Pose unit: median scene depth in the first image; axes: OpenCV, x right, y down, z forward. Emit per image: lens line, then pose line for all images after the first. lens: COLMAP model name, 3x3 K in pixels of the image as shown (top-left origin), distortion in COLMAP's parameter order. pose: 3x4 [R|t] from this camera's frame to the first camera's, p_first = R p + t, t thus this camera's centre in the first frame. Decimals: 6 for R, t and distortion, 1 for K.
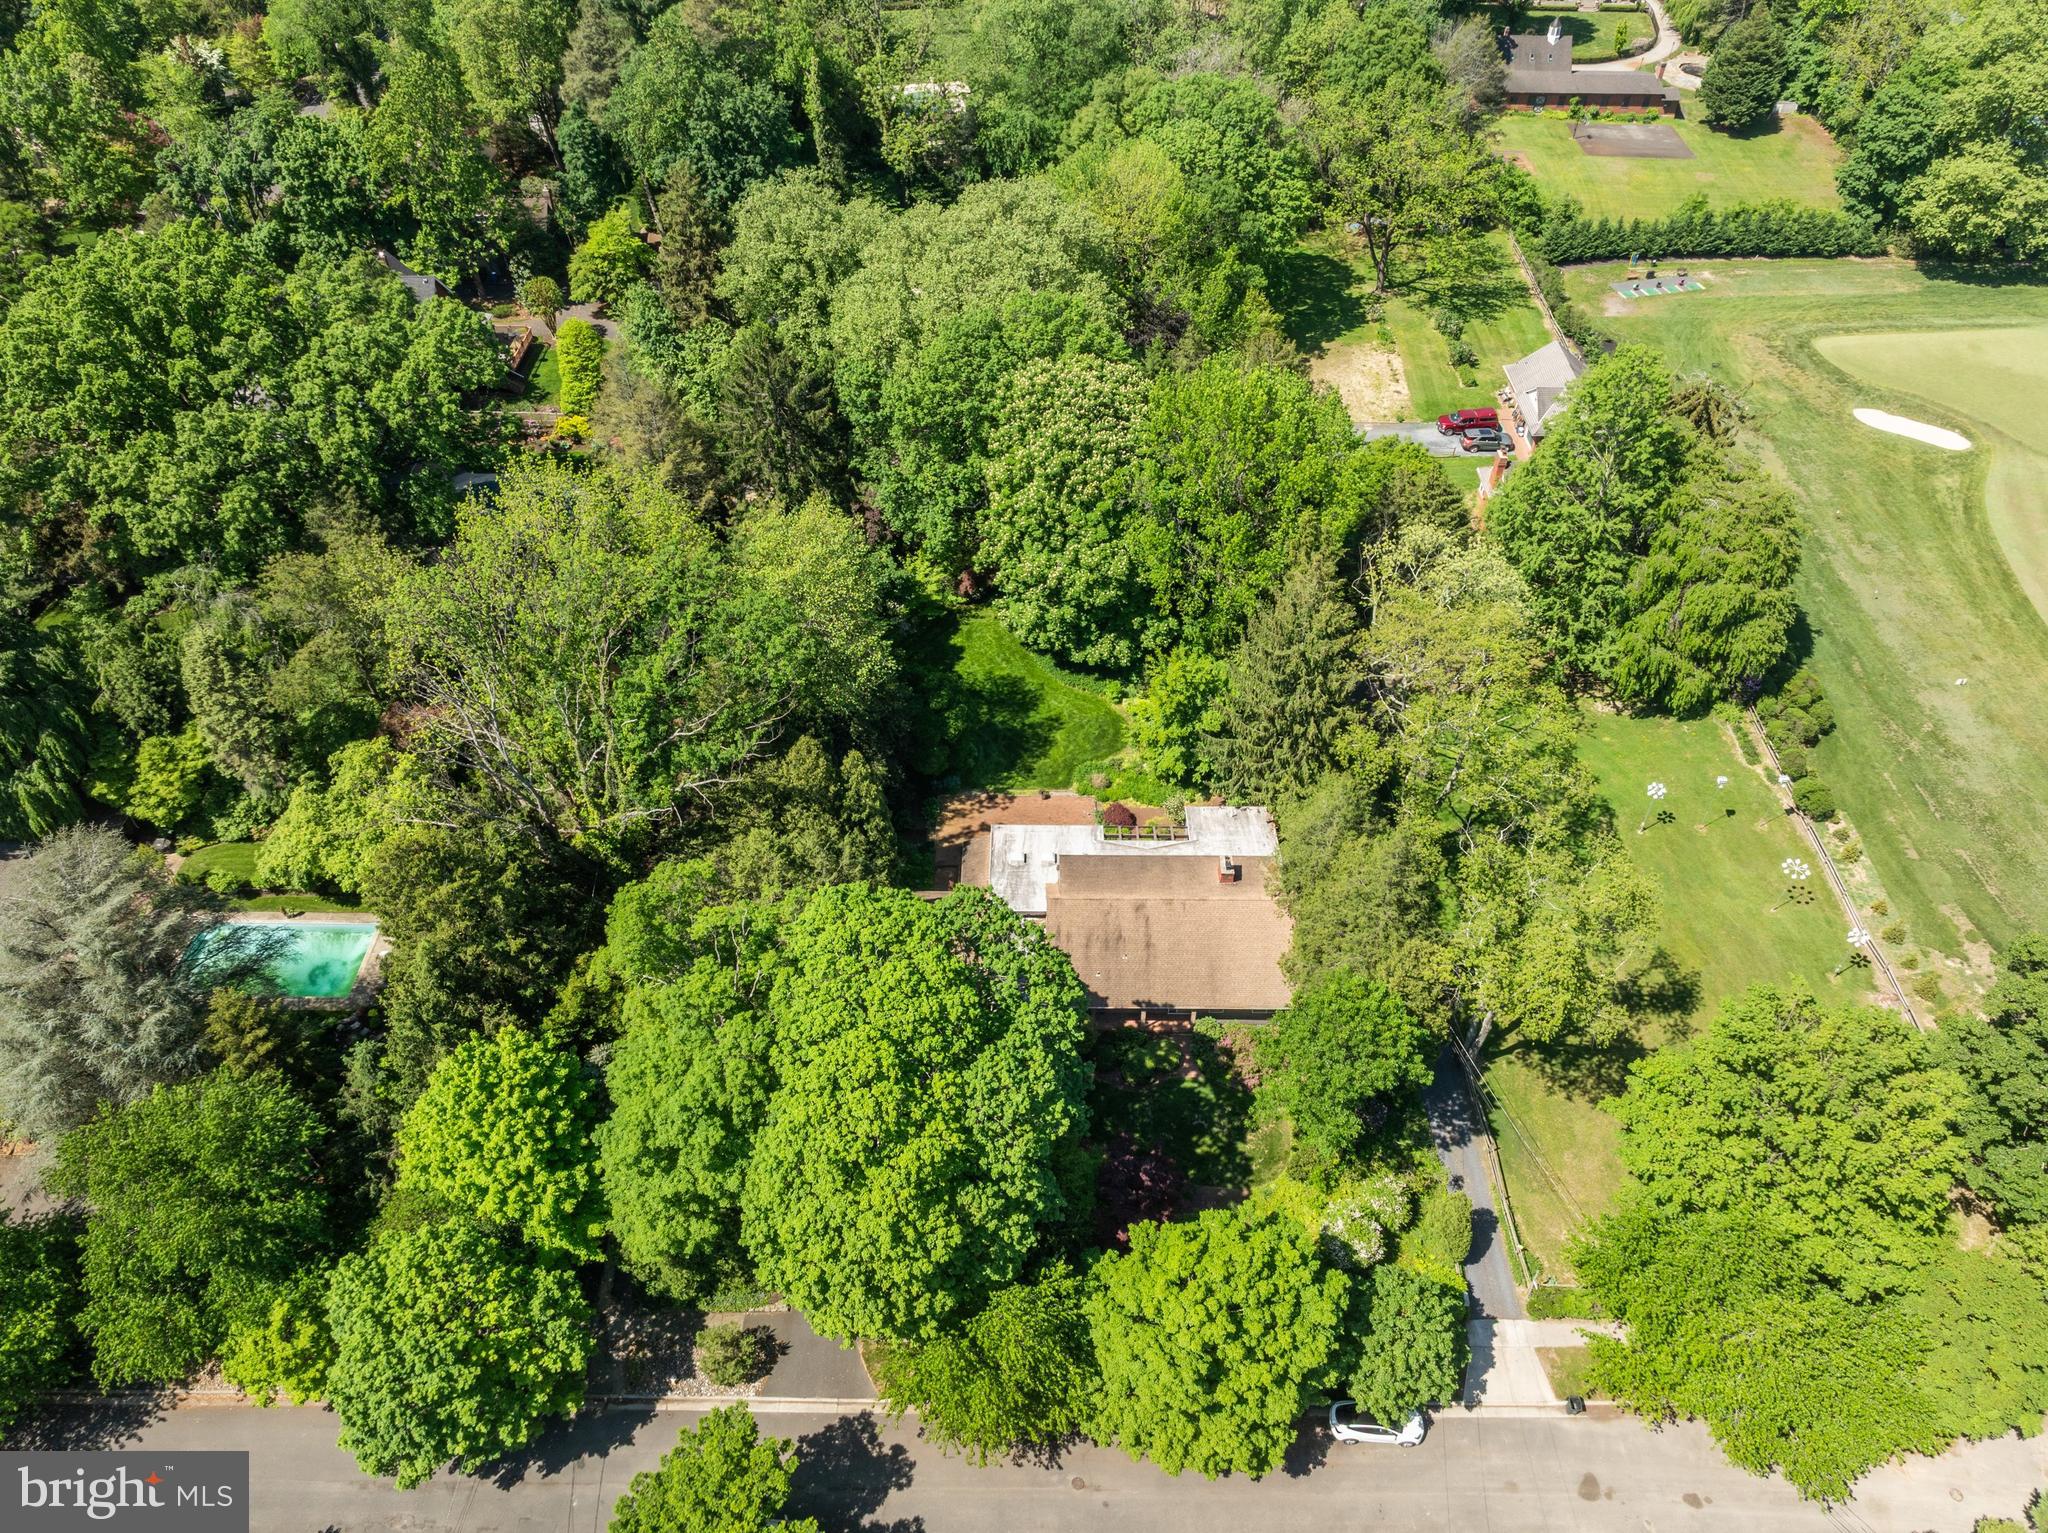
lens RADIAL K [[1443.8, 0, 1024.0], [0, 1443.8, 766.5], [0, 0, 1]] dist [-0.036321, 0.025543]
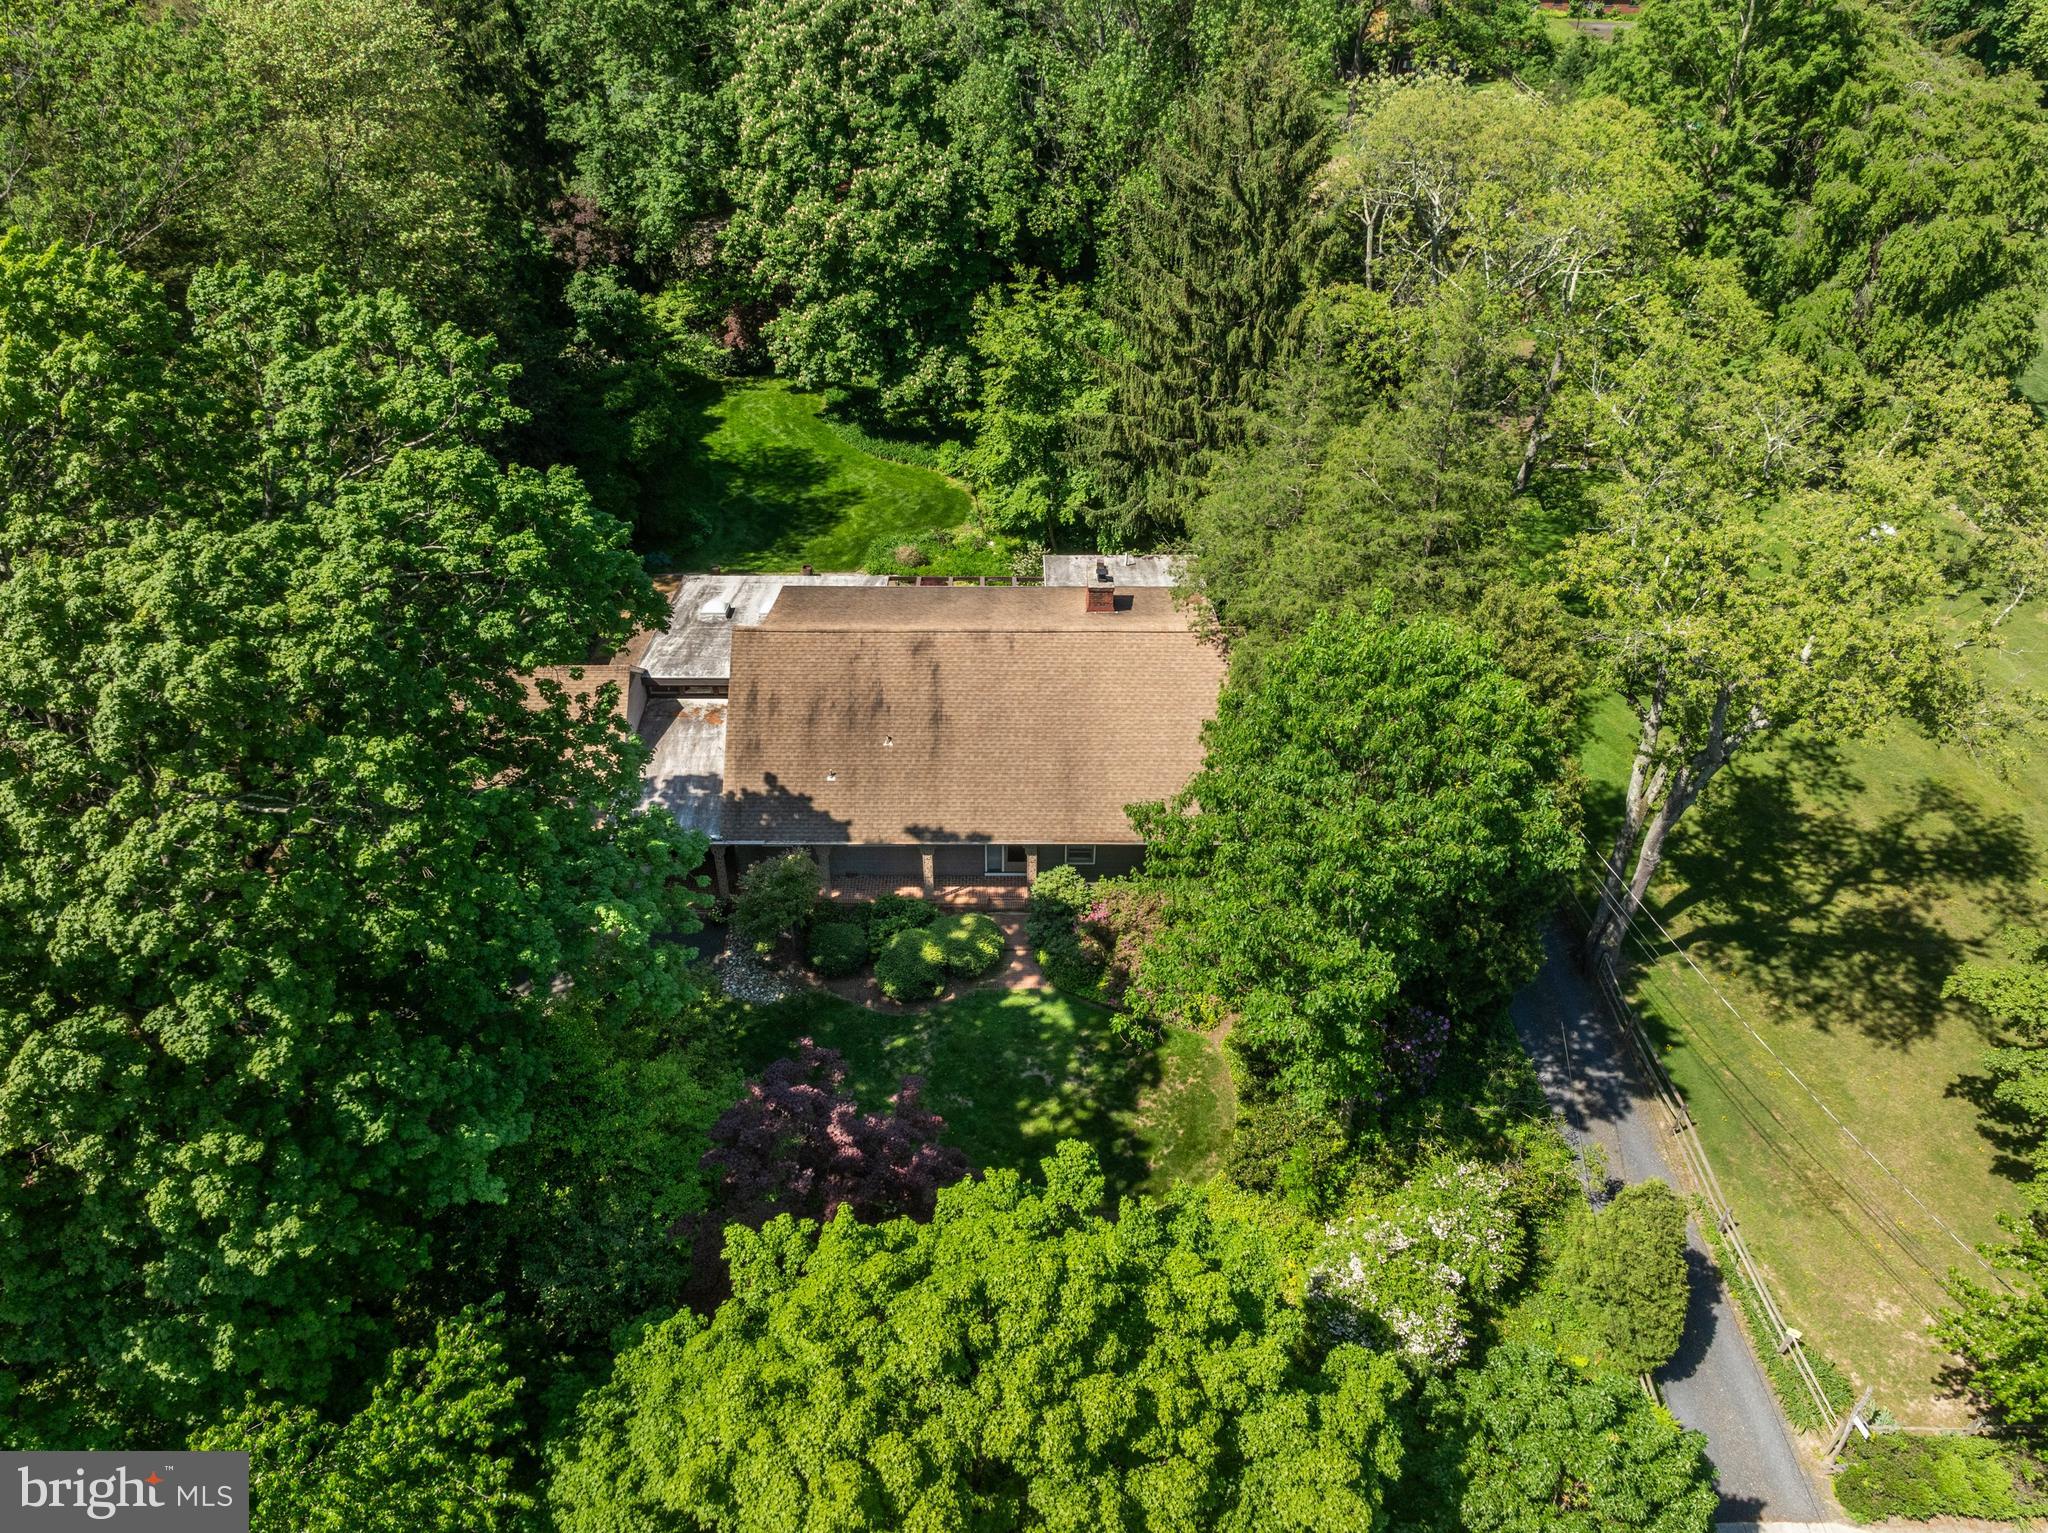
lens RADIAL K [[1443.8, 0, 1024.0], [0, 1443.8, 766.5], [0, 0, 1]] dist [-0.036321, 0.025543]
pose [[0.999900, -0.004520, 0.013426, 0.108380], [0.006177, 0.992002, -0.126072, 0.200728], [-0.012748, 0.126142, 0.991930, 0.515686]]
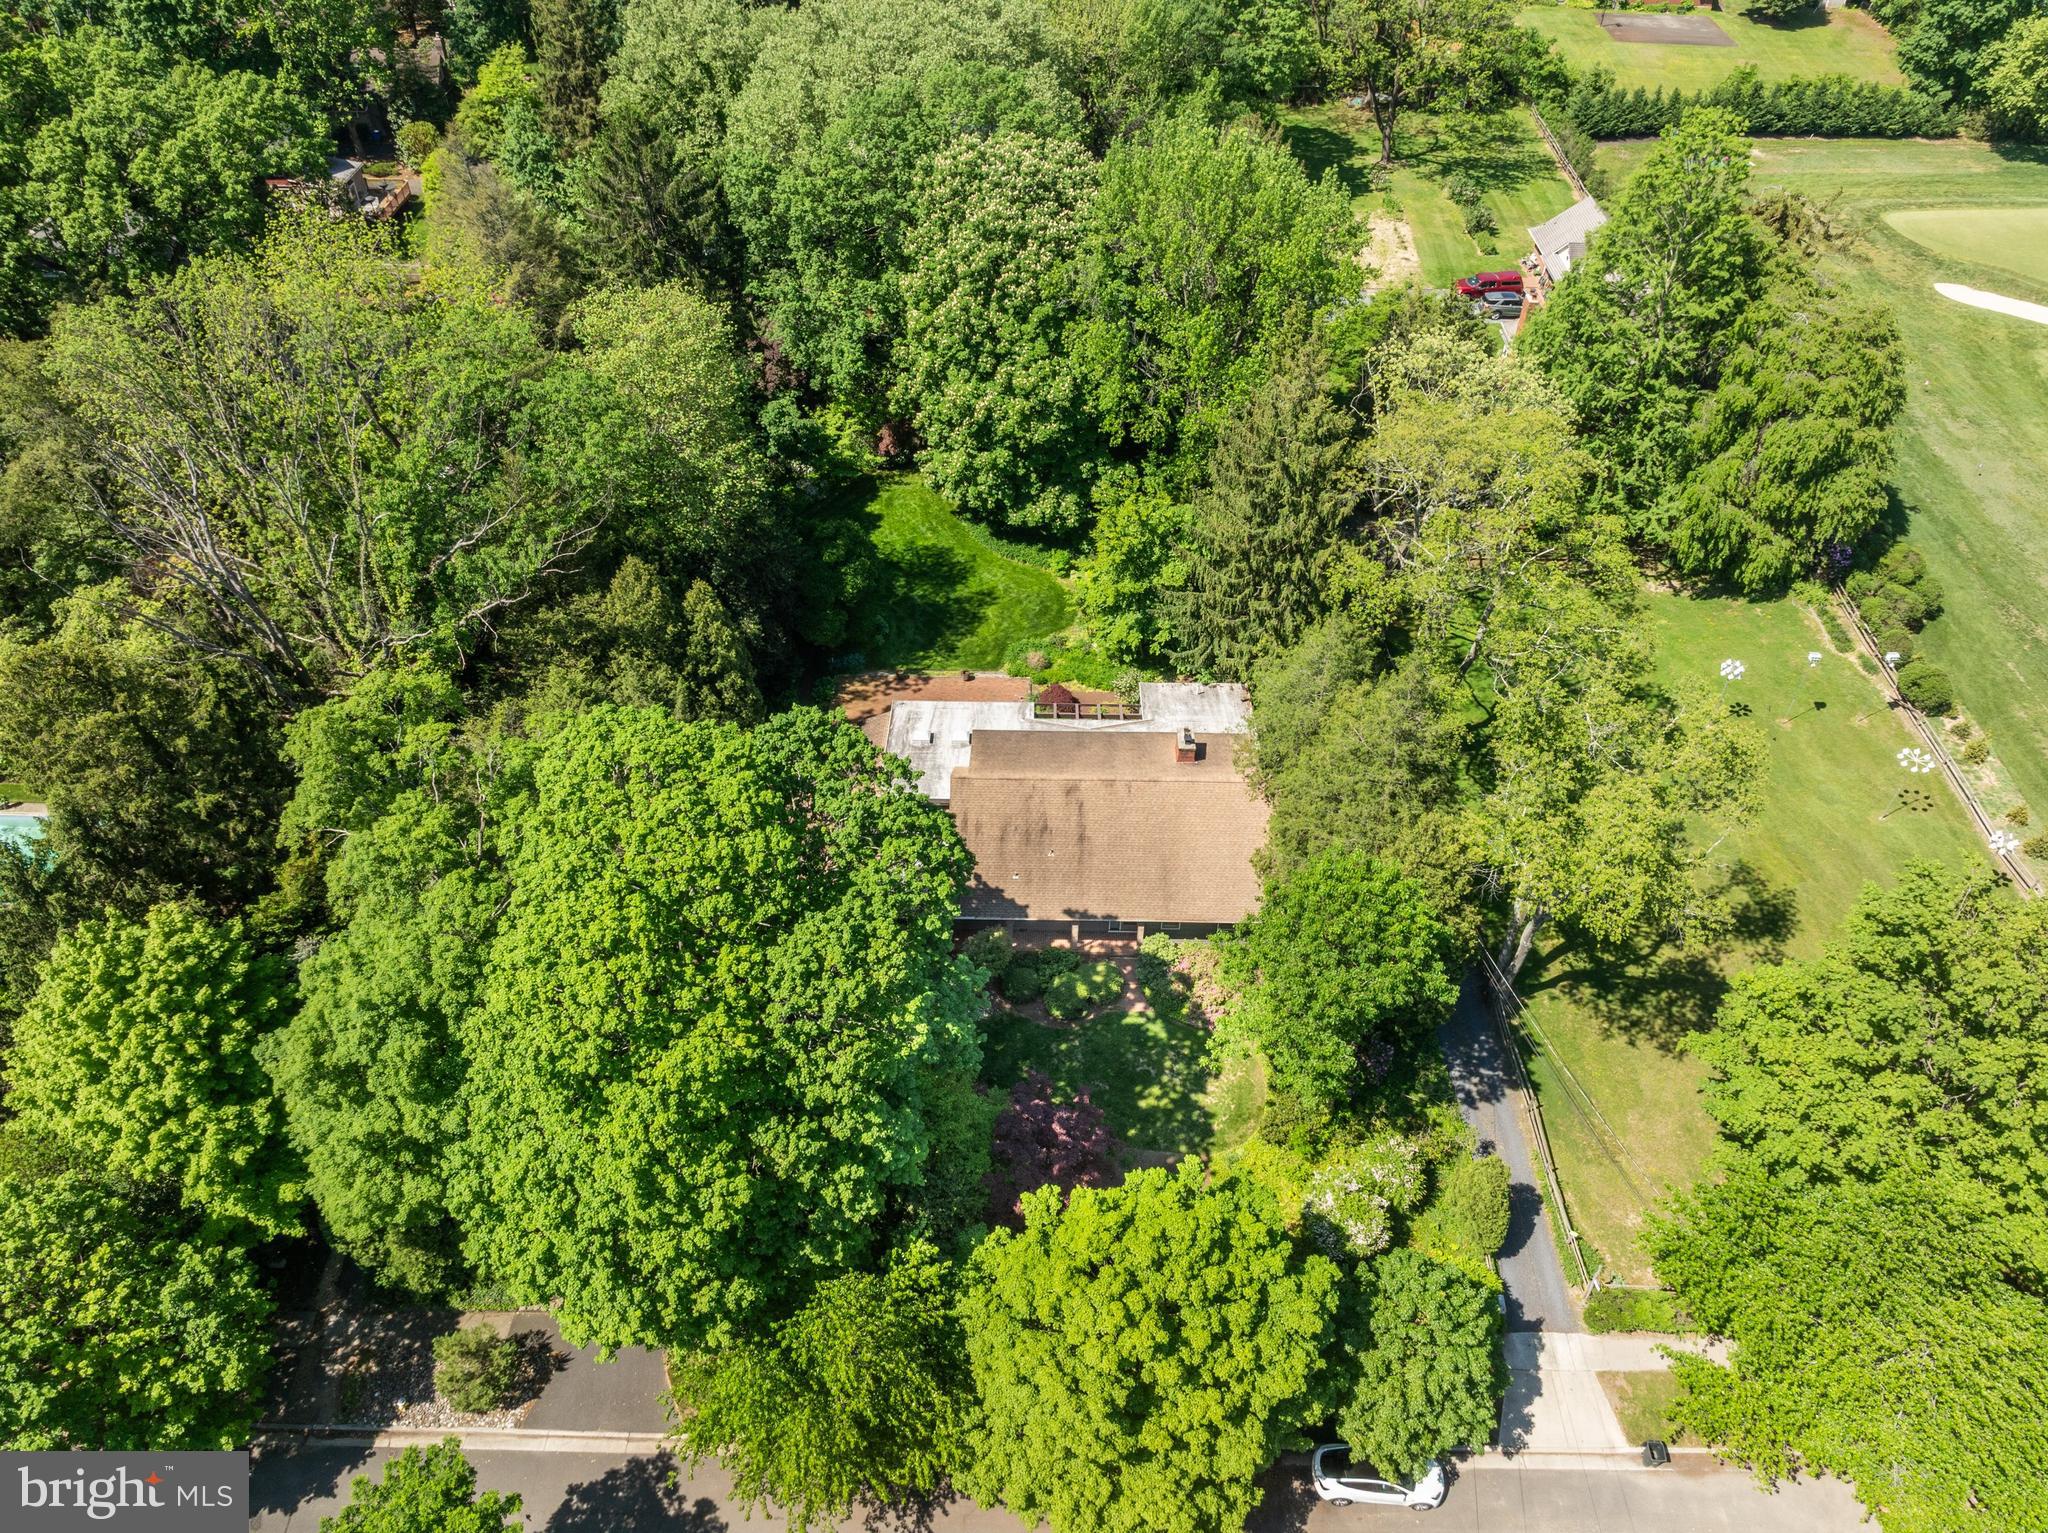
lens RADIAL K [[1443.8, 0, 1024.0], [0, 1443.8, 766.5], [0, 0, 1]] dist [-0.036321, 0.025543]
pose [[0.999961, 0.008780, -0.000475, 0.055173], [-0.008785, 0.999868, -0.013658, 0.095995], [0.000355, 0.013662, 0.999907, 0.232562]]
